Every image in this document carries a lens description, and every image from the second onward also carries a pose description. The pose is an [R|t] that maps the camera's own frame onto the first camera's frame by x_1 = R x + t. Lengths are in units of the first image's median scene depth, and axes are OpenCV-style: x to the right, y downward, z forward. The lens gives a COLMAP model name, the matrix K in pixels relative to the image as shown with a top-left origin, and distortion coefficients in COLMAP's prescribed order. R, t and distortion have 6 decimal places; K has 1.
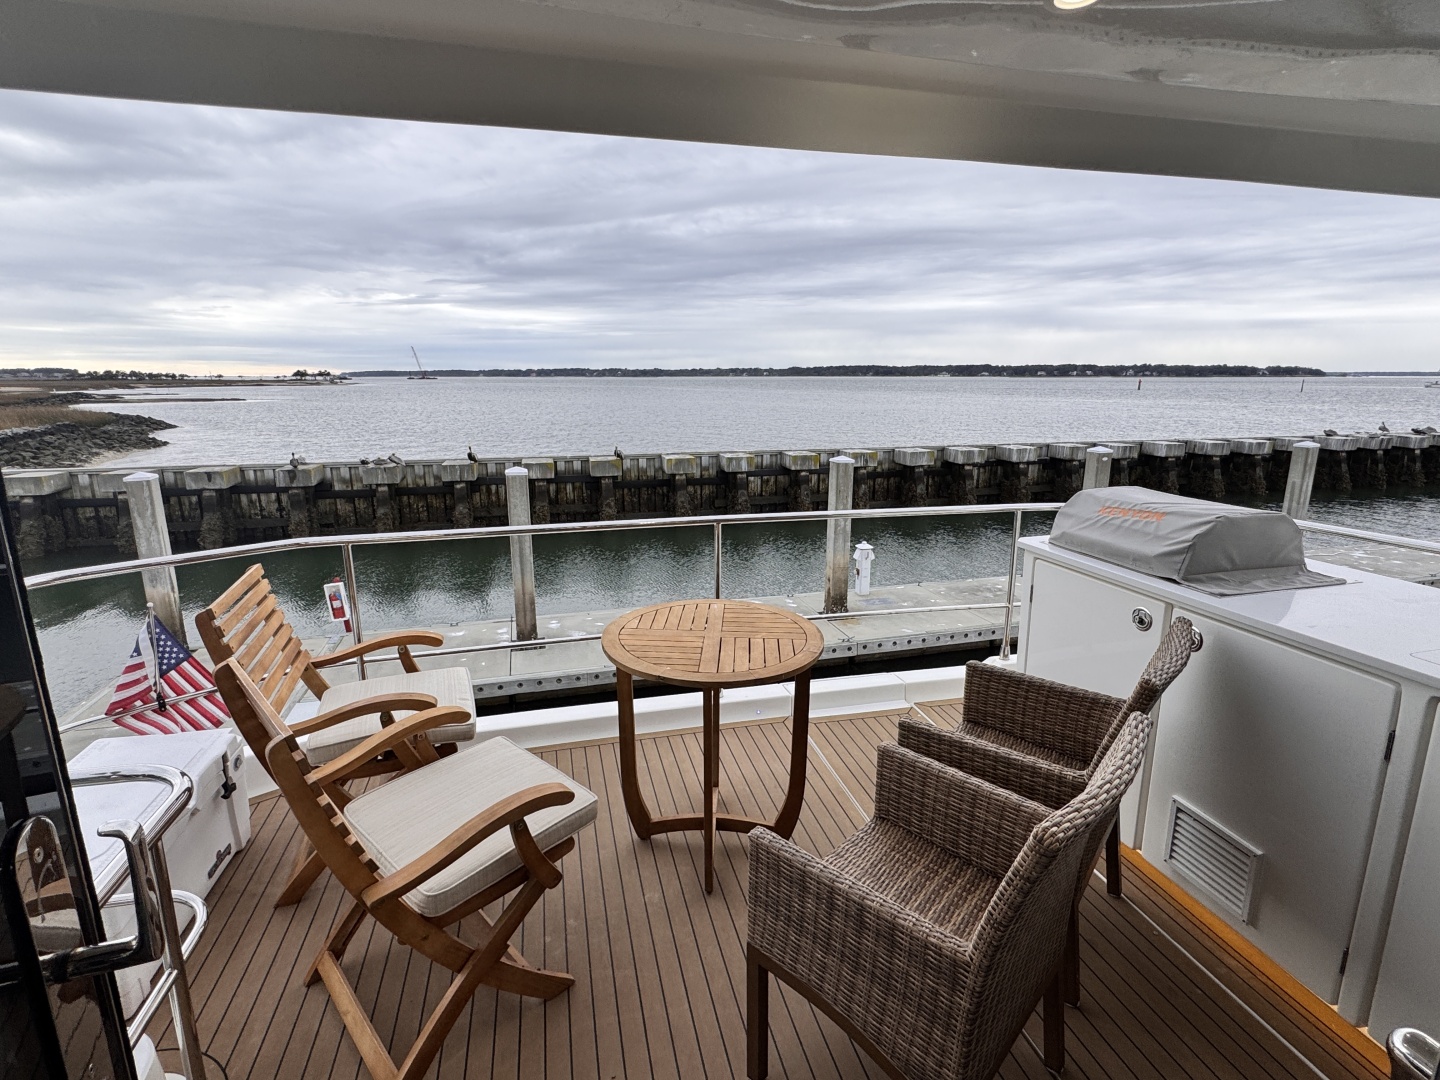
lens RADIAL K [[701.4, 0, 711.9], [0, 701.4, 529.4], [0, 0, 1]] dist [0.002517, -0.002136]
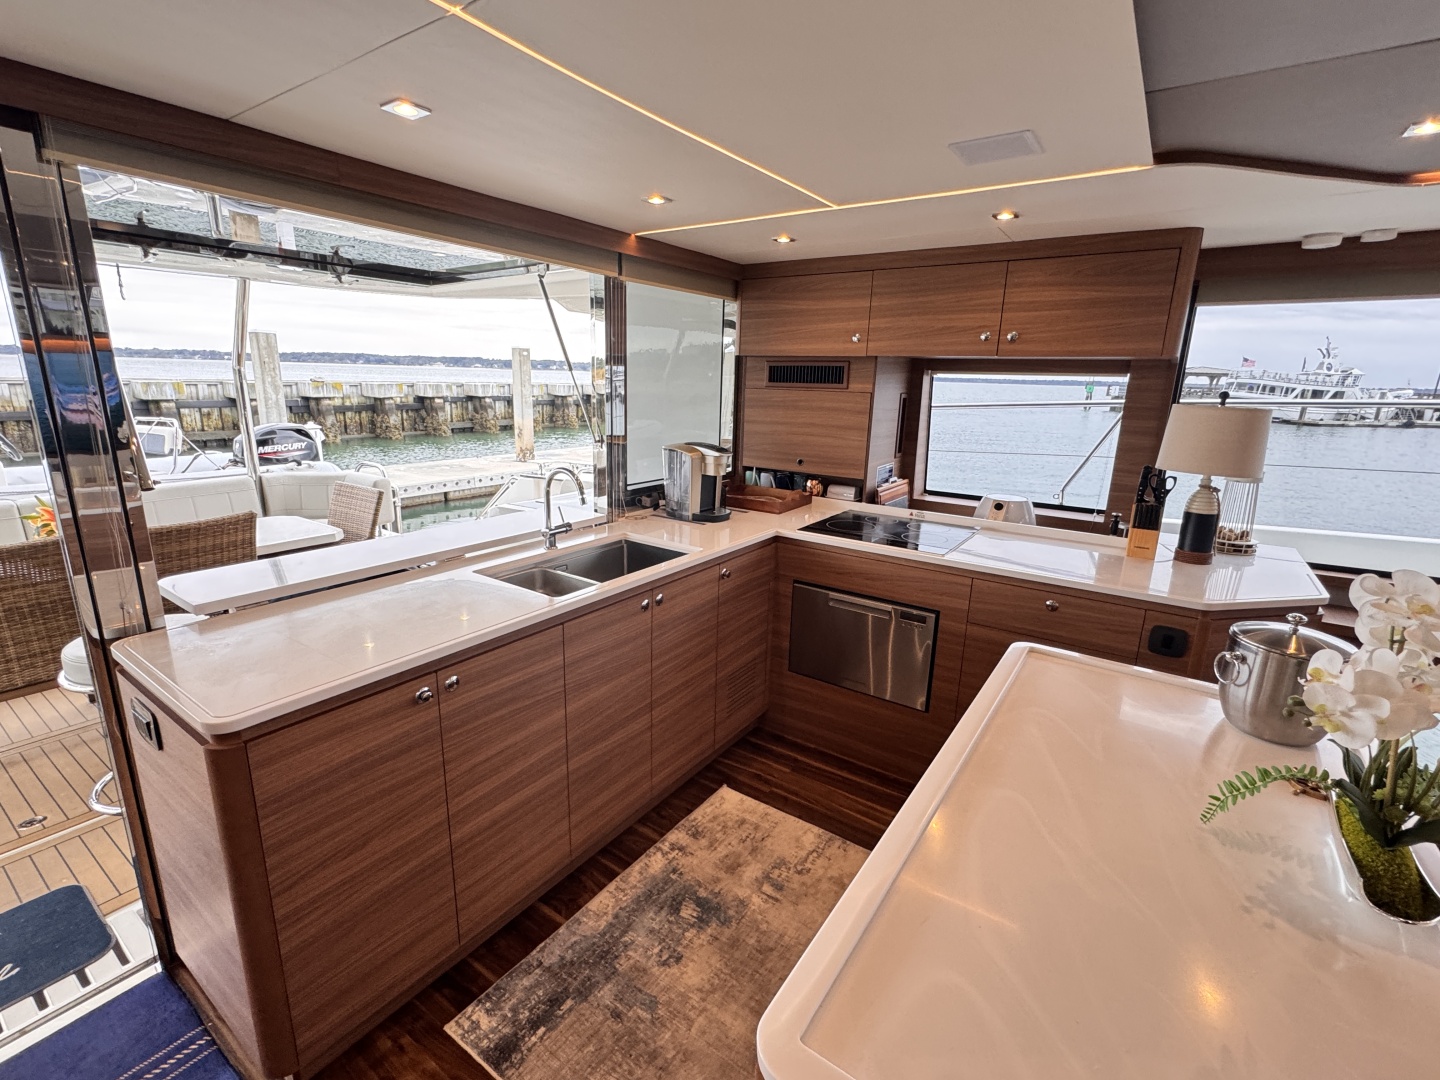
lens RADIAL K [[644.9, 0, 725.5], [0, 644.9, 536.3], [0, 0, 1]] dist [0.000536, -0.000910]
pose [[0.753923, -0.142378, 0.641349, 0.023129], [0.120952, 0.989627, 0.077512, 0.092957], [-0.645732, 0.019134, 0.763324, -0.058151]]
